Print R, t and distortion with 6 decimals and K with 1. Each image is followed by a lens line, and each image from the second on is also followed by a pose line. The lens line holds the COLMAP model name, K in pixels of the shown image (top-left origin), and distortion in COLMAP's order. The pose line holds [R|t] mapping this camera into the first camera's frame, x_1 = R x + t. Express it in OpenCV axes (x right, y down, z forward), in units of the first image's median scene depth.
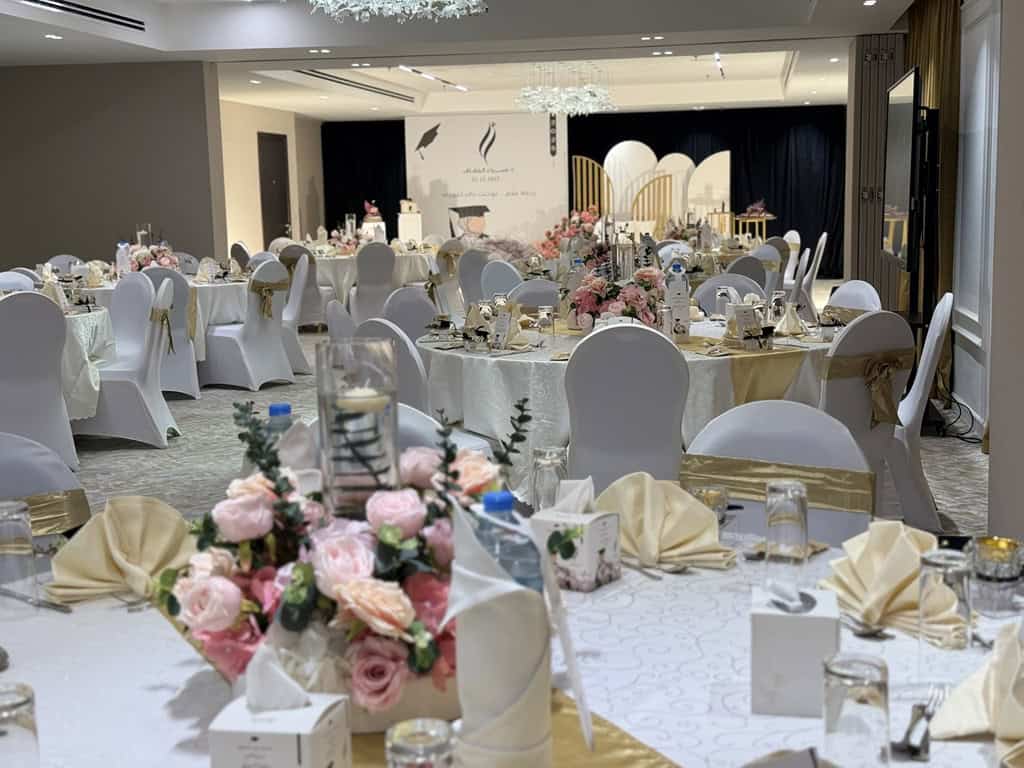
lens RADIAL K [[1404.4, 0, 507.1], [0, 1404.4, 386.9], [0, 0, 1]] dist [0.113349, 0.000000]
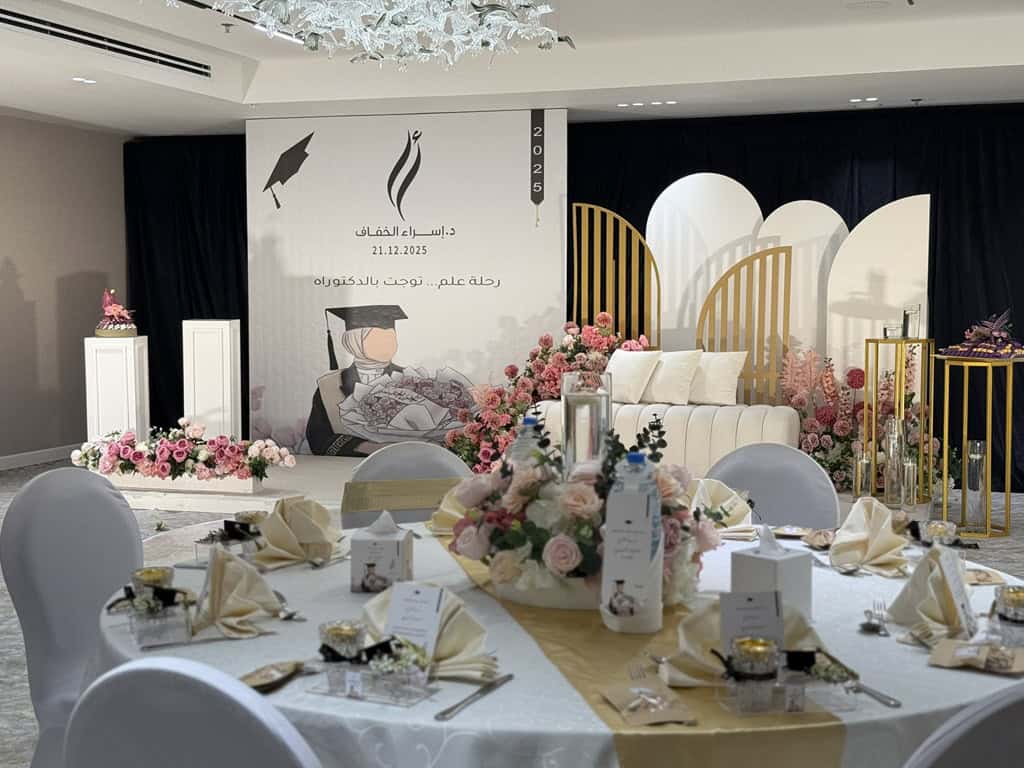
lens RADIAL K [[1404.4, 0, 515.3], [0, 1404.4, 386.4], [0, 0, 1]] dist [0.113349, 0.000000]
pose [[0.986790, 0.033592, -0.158481, 0.101111], [-0.043921, 0.997101, -0.062128, -0.074865], [0.155934, 0.068268, 0.985405, 0.547010]]
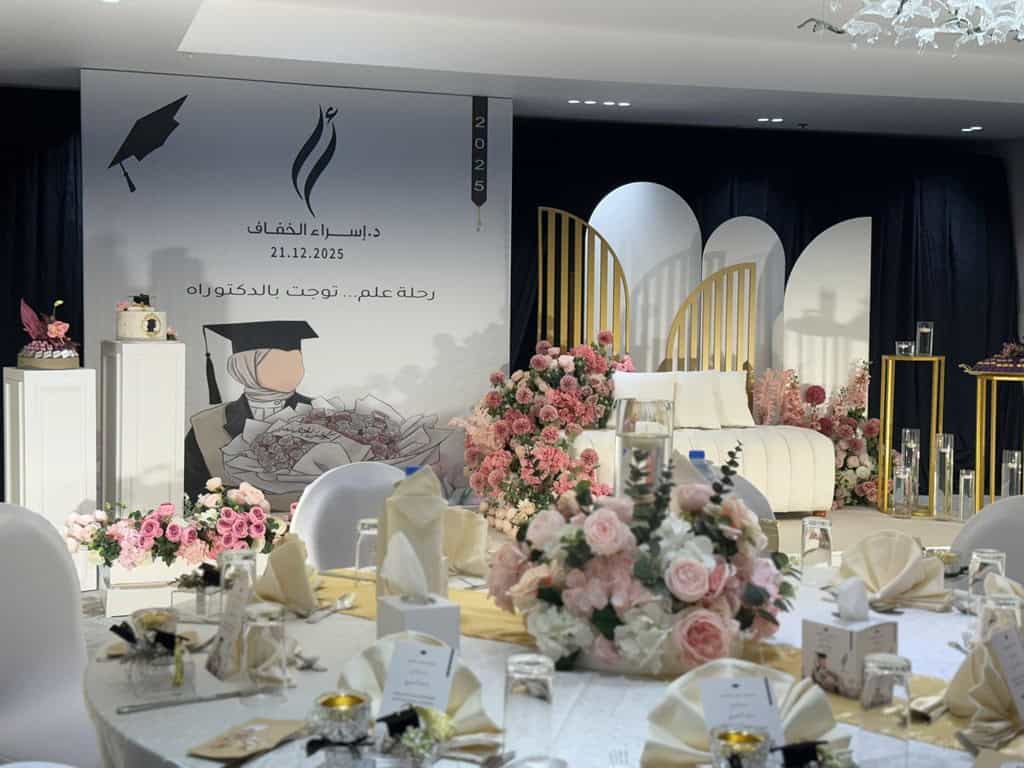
lens RADIAL K [[1404.4, 0, 513.5], [0, 1404.4, 381.3], [0, 0, 1]] dist [0.113349, 0.000000]
pose [[0.884187, 0.005547, 0.467100, -0.146102], [0.032846, 0.996716, -0.074011, -0.083458], [-0.465977, 0.080782, 0.881102, 0.644924]]
